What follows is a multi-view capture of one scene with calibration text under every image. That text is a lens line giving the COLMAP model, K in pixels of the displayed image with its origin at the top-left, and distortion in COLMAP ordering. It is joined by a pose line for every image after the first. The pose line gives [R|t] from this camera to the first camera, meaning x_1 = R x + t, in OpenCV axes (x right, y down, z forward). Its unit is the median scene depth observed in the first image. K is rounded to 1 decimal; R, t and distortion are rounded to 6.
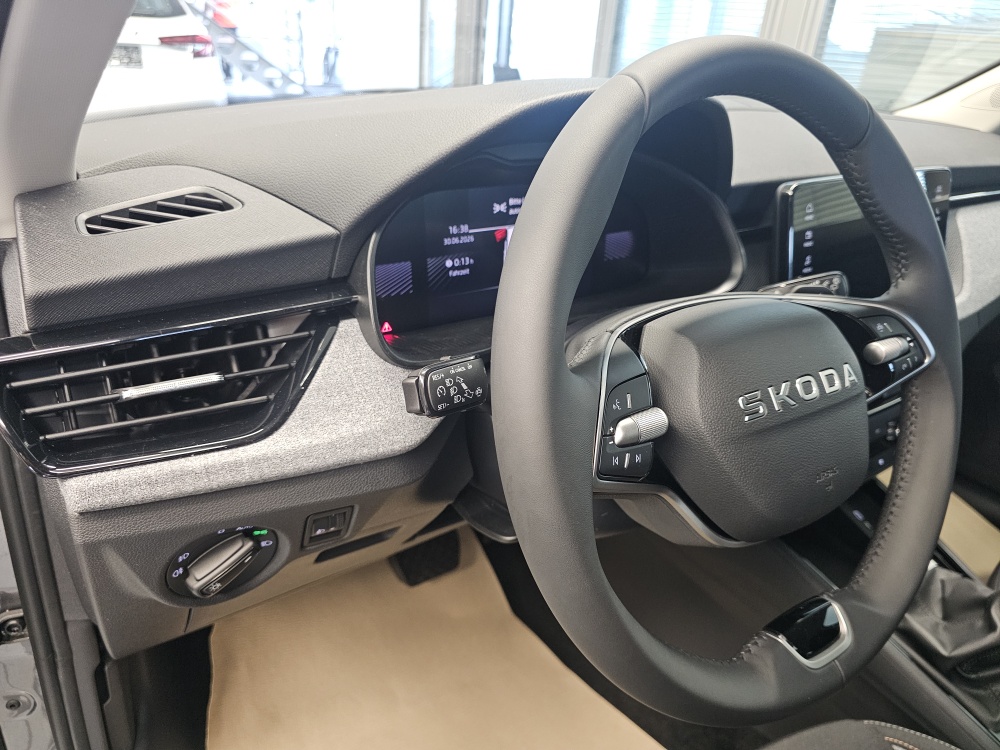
lens RADIAL K [[682.6, 0, 493.8], [0, 682.6, 385.9], [0, 0, 1]] dist [0.050670, -0.057947]
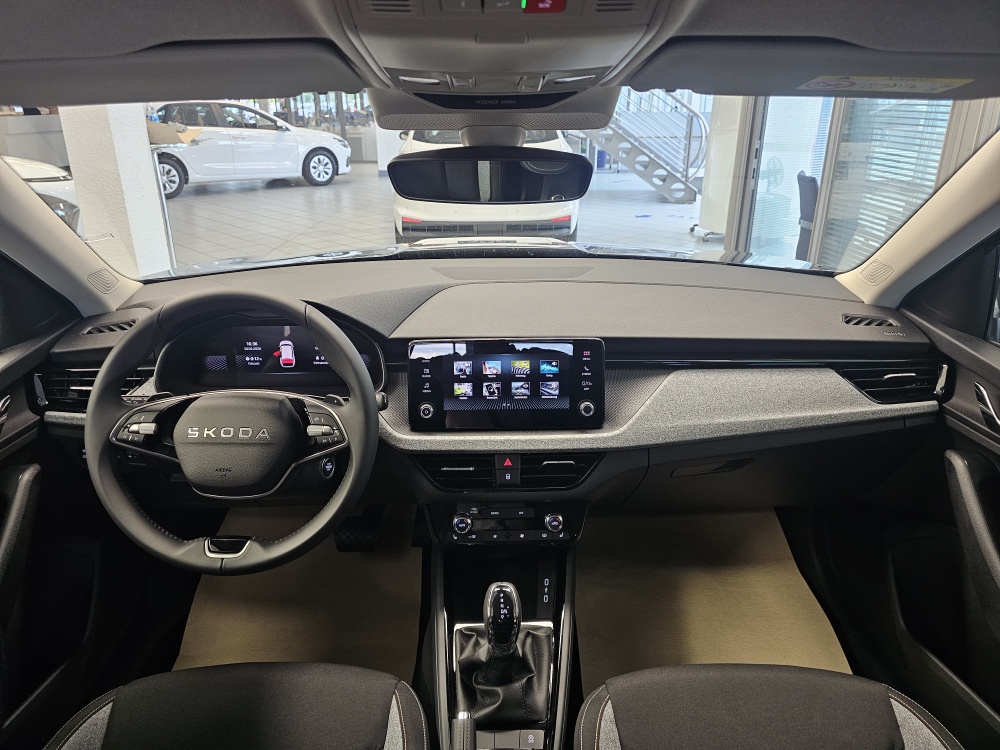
lens RADIAL K [[682.6, 0, 494.5], [0, 682.6, 356.6], [0, 0, 1]] dist [0.050670, -0.057947]
pose [[0.824955, 0.131608, -0.549663, 1.745525], [-0.208656, 0.974730, -0.079776, -0.177684], [0.525274, 0.180502, 0.831569, -0.368575]]
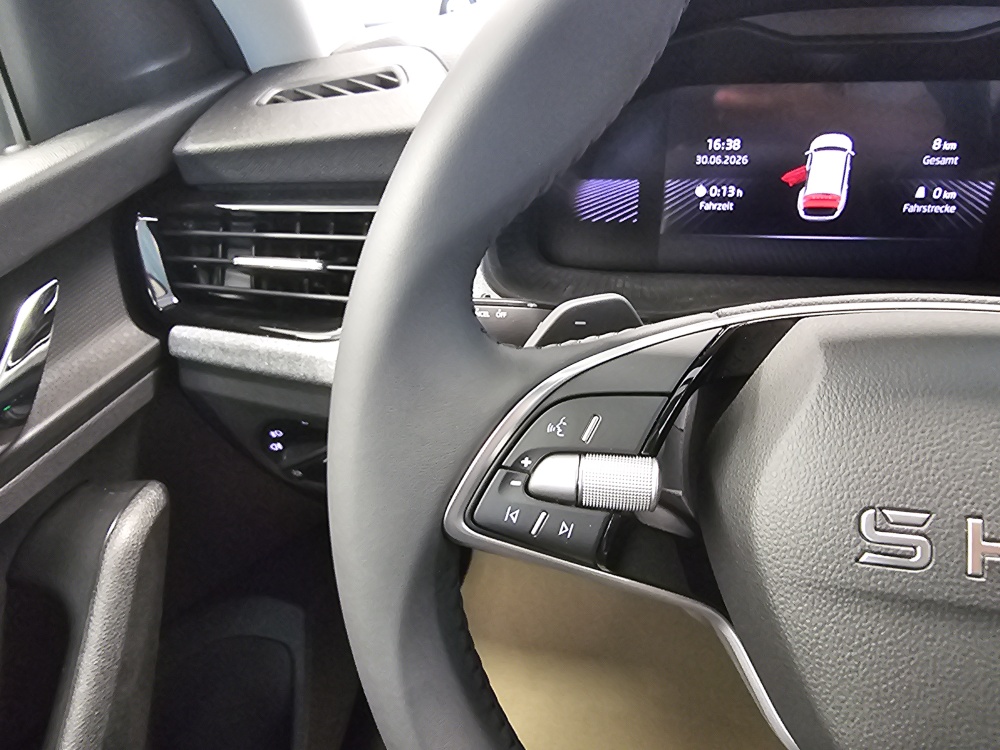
lens RADIAL K [[687.4, 0, 493.3], [0, 687.4, 362.4], [0, 0, 1]] dist [0.001184, -0.001623]
pose [[0.718685, 0.274955, -0.638663, 0.292996], [-0.245956, 0.959640, 0.136368, -0.051175], [0.650382, 0.059077, 0.757306, 0.321566]]
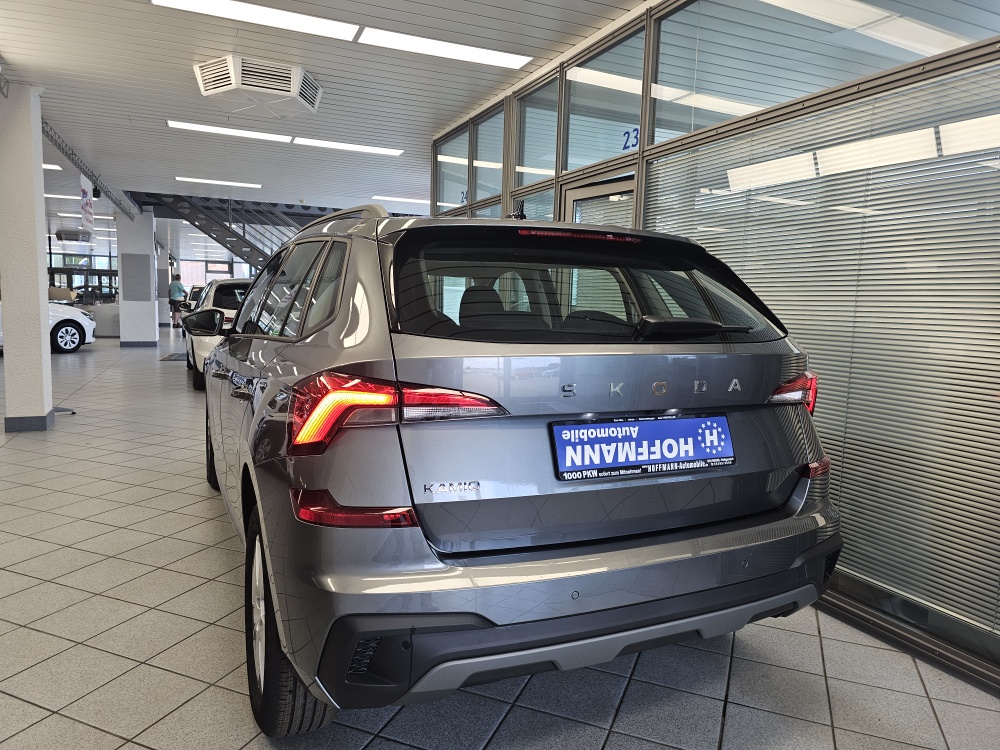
lens RADIAL K [[682.6, 0, 492.0], [0, 682.6, 373.6], [0, 0, 1]] dist [0.050670, -0.057947]
pose [[0.984467, -0.018979, -0.174540, 3.104668], [-0.047669, 0.927901, -0.369767, 2.662140], [0.168974, 0.372343, 0.912583, -5.059552]]
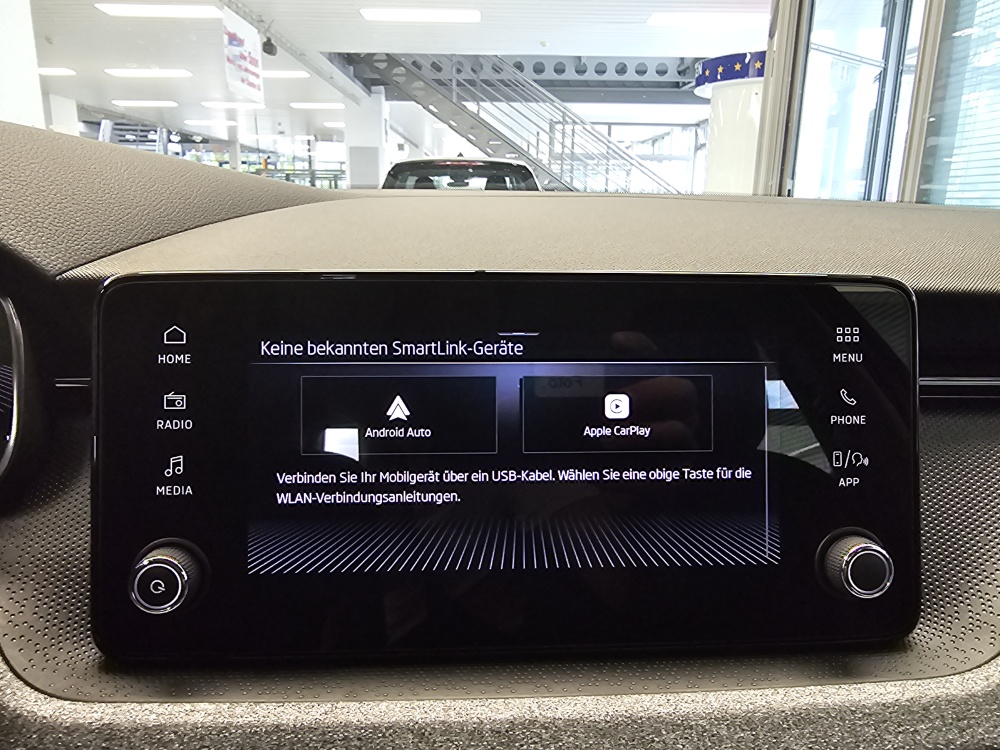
lens RADIAL K [[687.4, 0, 493.0], [0, 687.4, 362.6], [0, 0, 1]] dist [0.001184, -0.001623]
pose [[0.843876, 0.068884, -0.532098, 0.941689], [-0.210988, 0.954431, -0.211057, -0.225372], [0.493312, 0.290372, 0.819956, 0.873086]]
